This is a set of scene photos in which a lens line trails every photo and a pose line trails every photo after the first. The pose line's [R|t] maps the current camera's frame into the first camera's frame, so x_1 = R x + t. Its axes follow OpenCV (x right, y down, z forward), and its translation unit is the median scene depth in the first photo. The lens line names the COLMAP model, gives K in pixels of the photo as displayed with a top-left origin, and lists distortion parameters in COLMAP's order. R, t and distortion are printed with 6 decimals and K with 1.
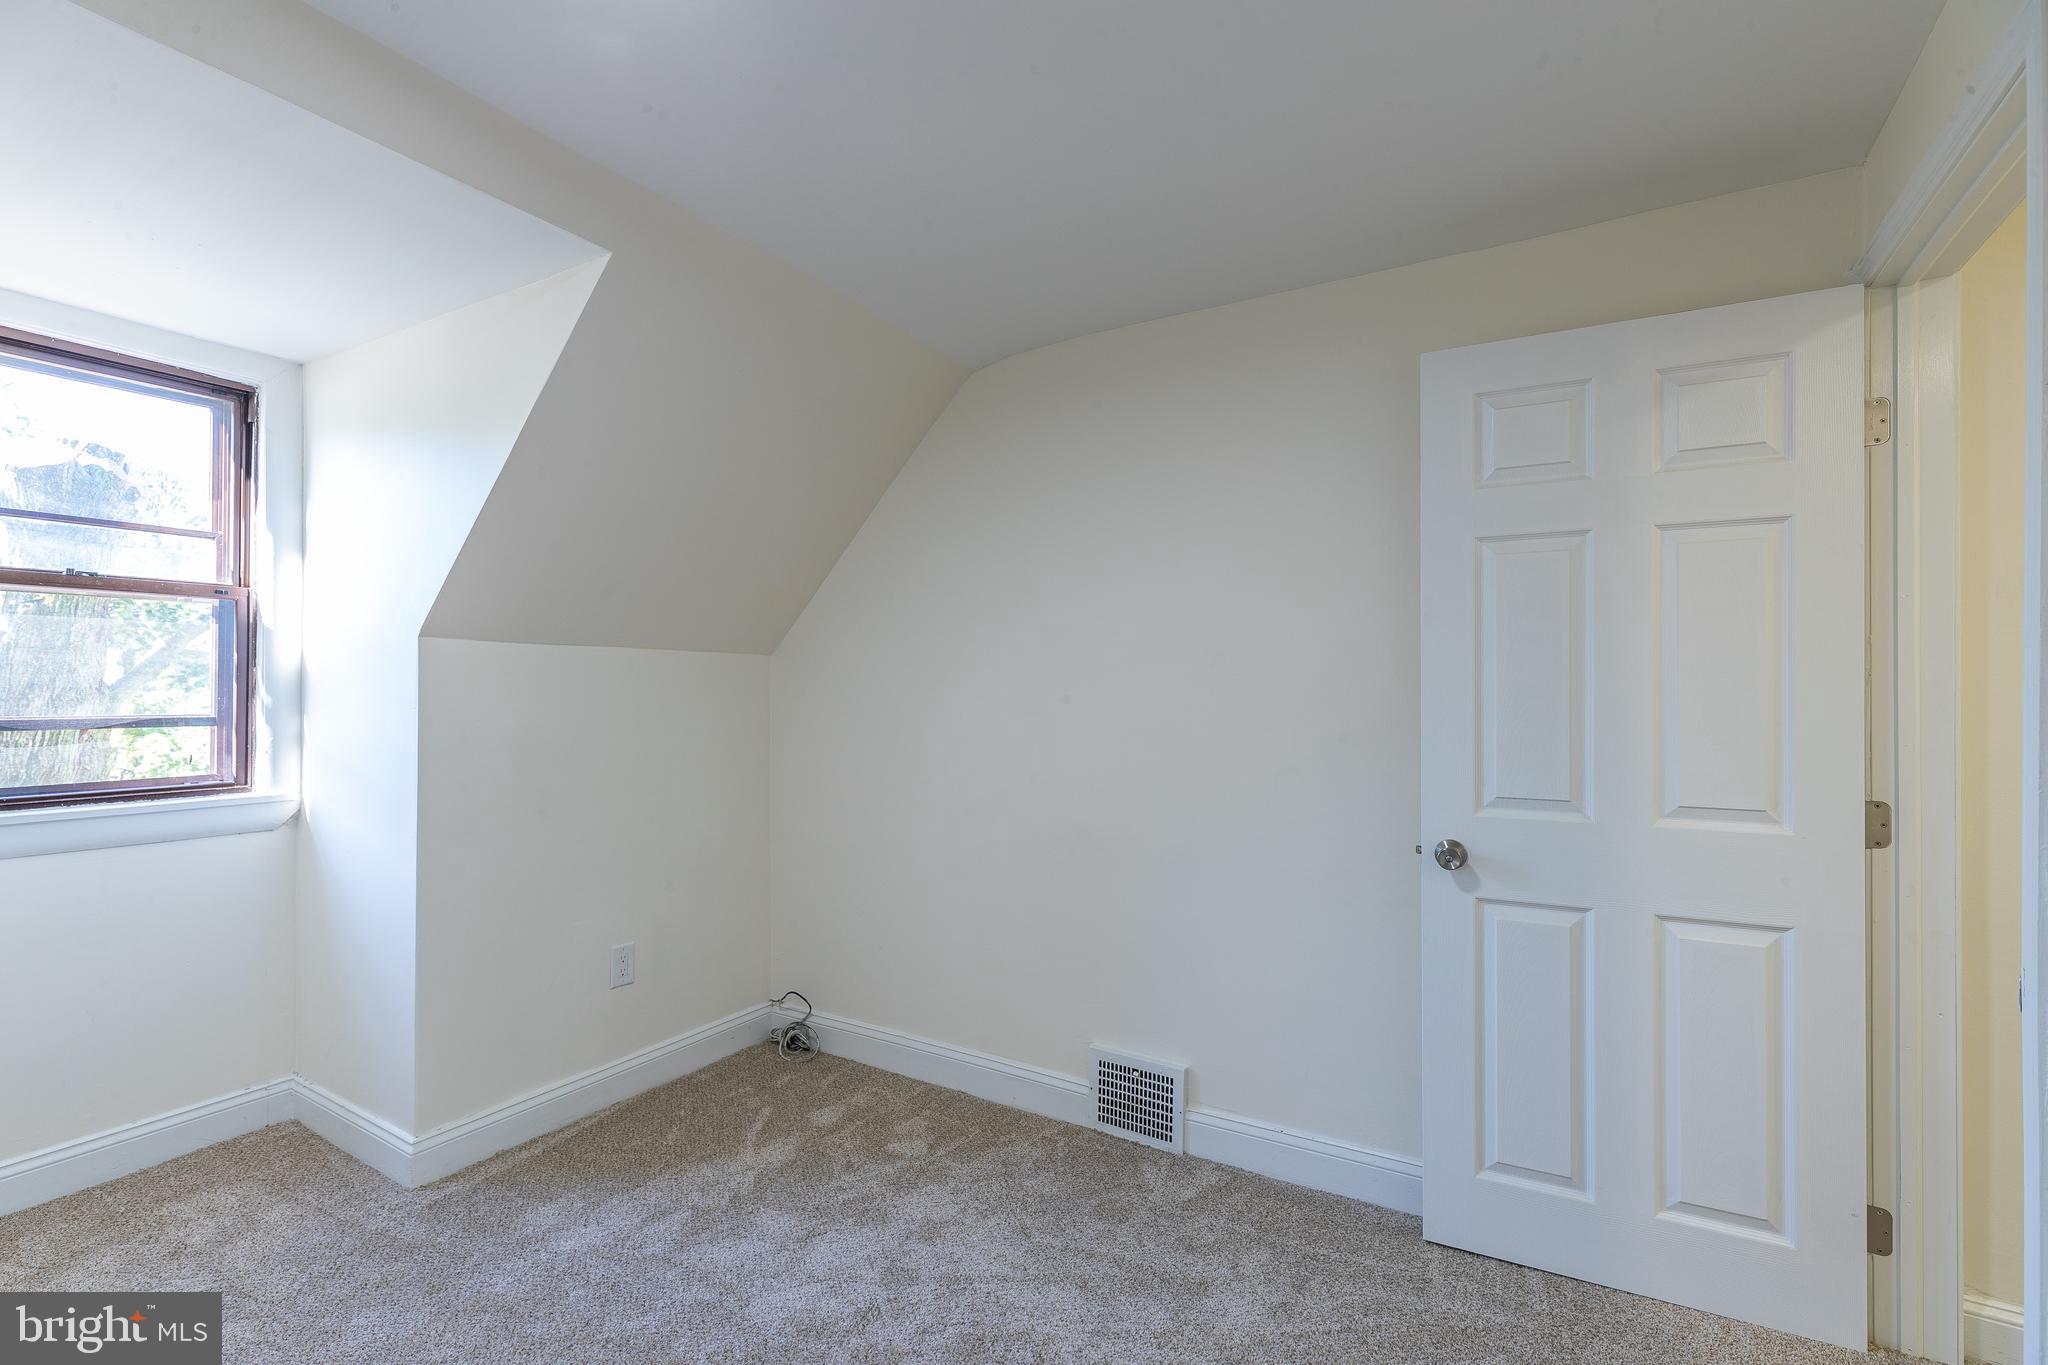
lens RADIAL K [[930.9, 0, 1009.2], [0, 930.9, 672.6], [0, 0, 1]] dist [0.006380, -0.002361]
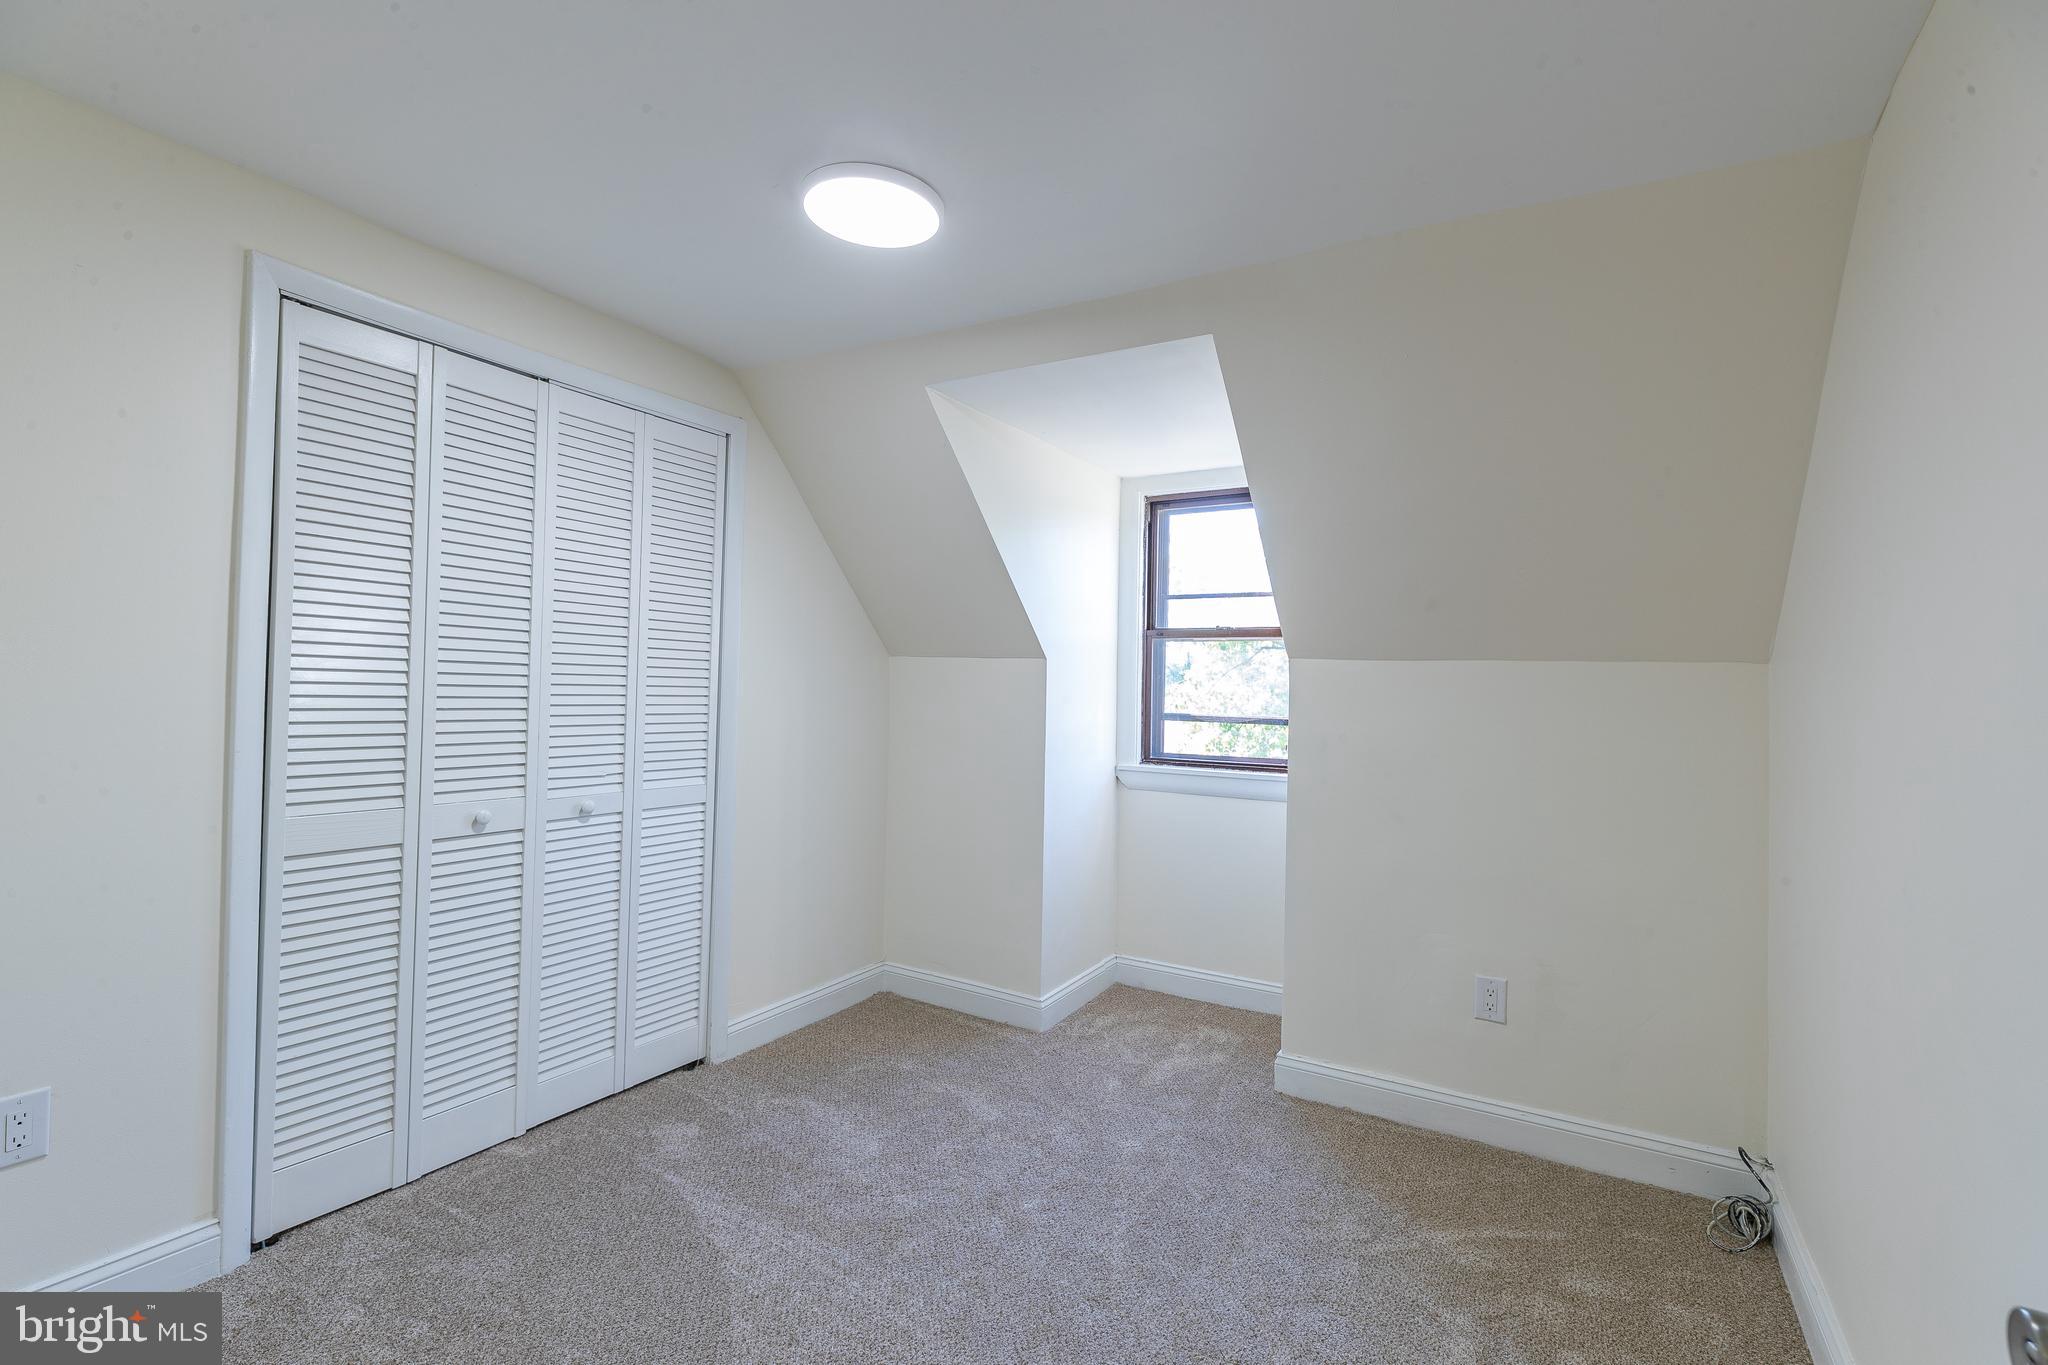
lens RADIAL K [[930.9, 0, 1016.0], [0, 930.9, 679.9], [0, 0, 1]] dist [0.006380, -0.002361]
pose [[0.008051, -0.016337, -0.999834, 0.524757], [-0.011288, 0.999801, -0.016427, 0.013242], [0.999904, 0.011418, 0.007865, 0.510183]]
